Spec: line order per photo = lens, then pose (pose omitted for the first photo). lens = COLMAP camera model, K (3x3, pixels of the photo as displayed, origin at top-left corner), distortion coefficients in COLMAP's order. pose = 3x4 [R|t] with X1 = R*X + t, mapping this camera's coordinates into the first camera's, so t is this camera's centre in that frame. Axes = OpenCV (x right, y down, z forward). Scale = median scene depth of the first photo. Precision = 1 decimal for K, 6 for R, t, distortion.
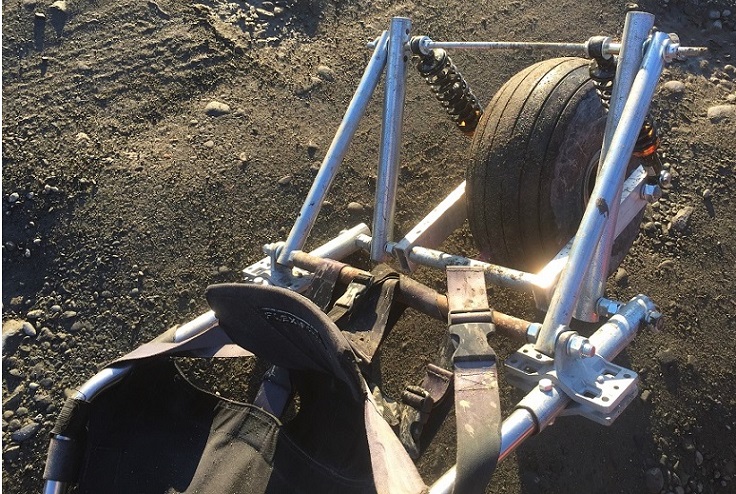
lens RADIAL K [[730.8, 0, 429.8], [0, 730.8, 179.1], [0, 0, 1]] dist [0.044032, 0.000000]
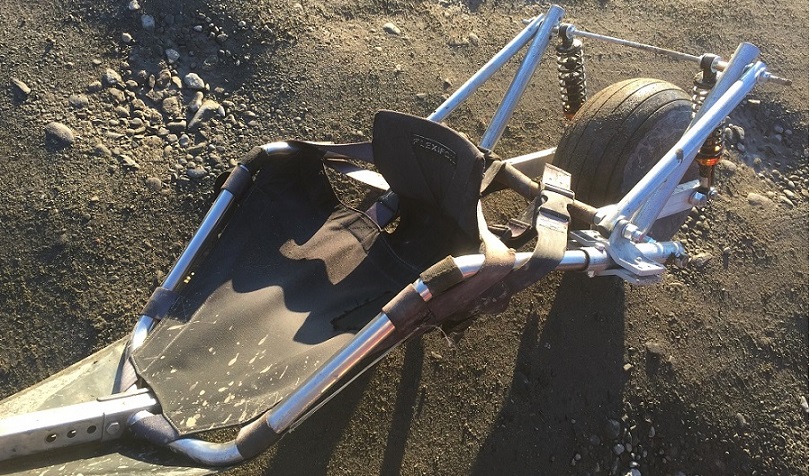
lens RADIAL K [[691.9, 0, 402.5], [0, 691.9, 174.8], [0, 0, 1]] dist [0.078663, -0.092617]
pose [[0.921967, 0.379254, -0.078380, -0.083104], [-0.385480, 0.918144, -0.091742, 0.264396], [0.037171, 0.114797, 0.992693, -0.204809]]
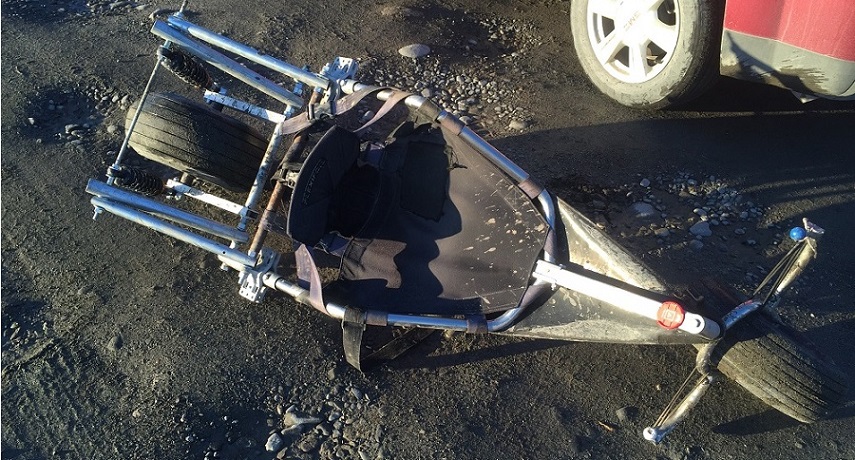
lens RADIAL K [[728.1, 0, 431.5], [0, 728.1, 232.0], [0, 0, 1]] dist [0.055316, -0.041177]
pose [[-0.090808, -0.815138, 0.572104, -0.988785], [0.861848, 0.223512, 0.455259, -0.266850], [-0.498971, 0.534408, 0.682229, -0.293329]]
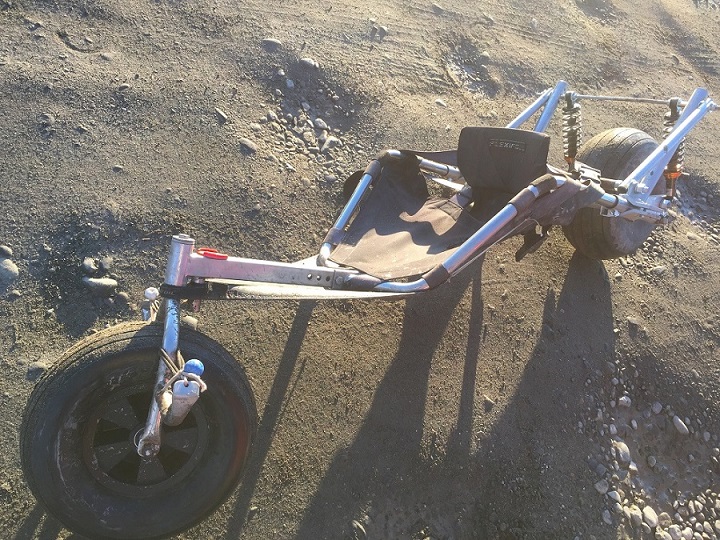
lens RADIAL K [[616.4, 0, 358.9], [0, 616.4, 268.8], [0, 0, 1]] dist [0.075492, -0.082273]
pose [[0.921924, 0.377843, -0.085389, -0.201343], [-0.387350, 0.901502, -0.193011, 0.712029], [0.004051, 0.211017, 0.977474, -0.477833]]
